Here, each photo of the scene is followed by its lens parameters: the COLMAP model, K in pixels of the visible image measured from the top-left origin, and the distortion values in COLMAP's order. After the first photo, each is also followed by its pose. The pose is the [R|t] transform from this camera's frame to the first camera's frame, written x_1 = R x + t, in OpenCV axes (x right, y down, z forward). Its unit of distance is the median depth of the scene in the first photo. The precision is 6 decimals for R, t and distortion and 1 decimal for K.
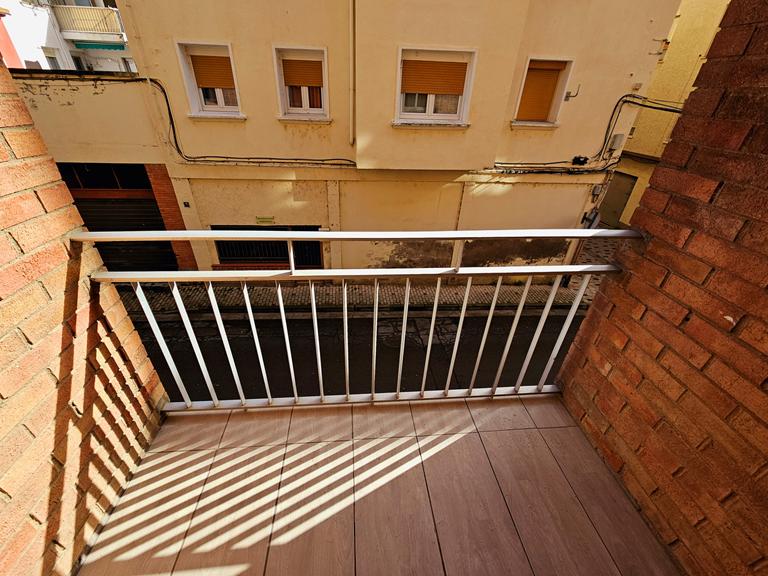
lens RADIAL K [[313.5, 0, 380.9], [0, 313.5, 288.1], [0, 0, 1]] dist [-0.000104, 0.000489]
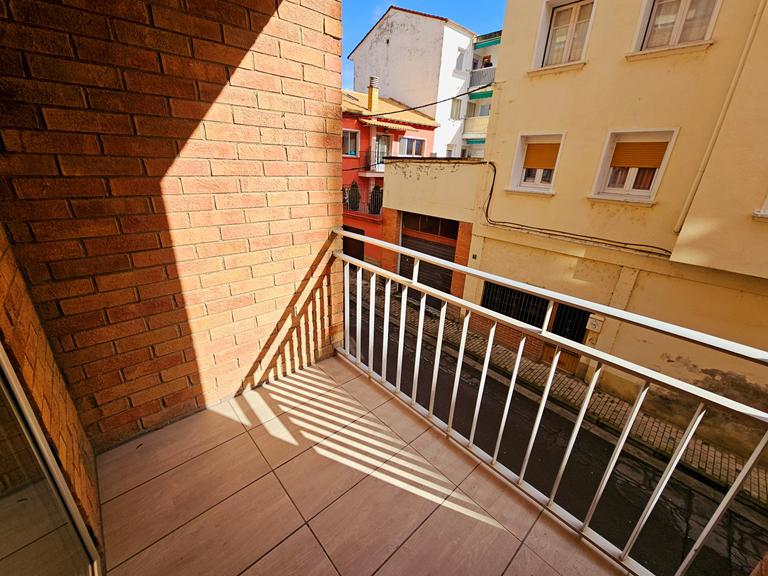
lens RADIAL K [[313.5, 0, 379.8], [0, 313.5, 286.6], [0, 0, 1]] dist [-0.000104, 0.000489]
pose [[0.608685, 0.284471, -0.740661, 0.458235], [-0.434092, 0.900804, -0.010765, 0.030848], [0.664128, 0.328068, 0.671793, 0.000708]]
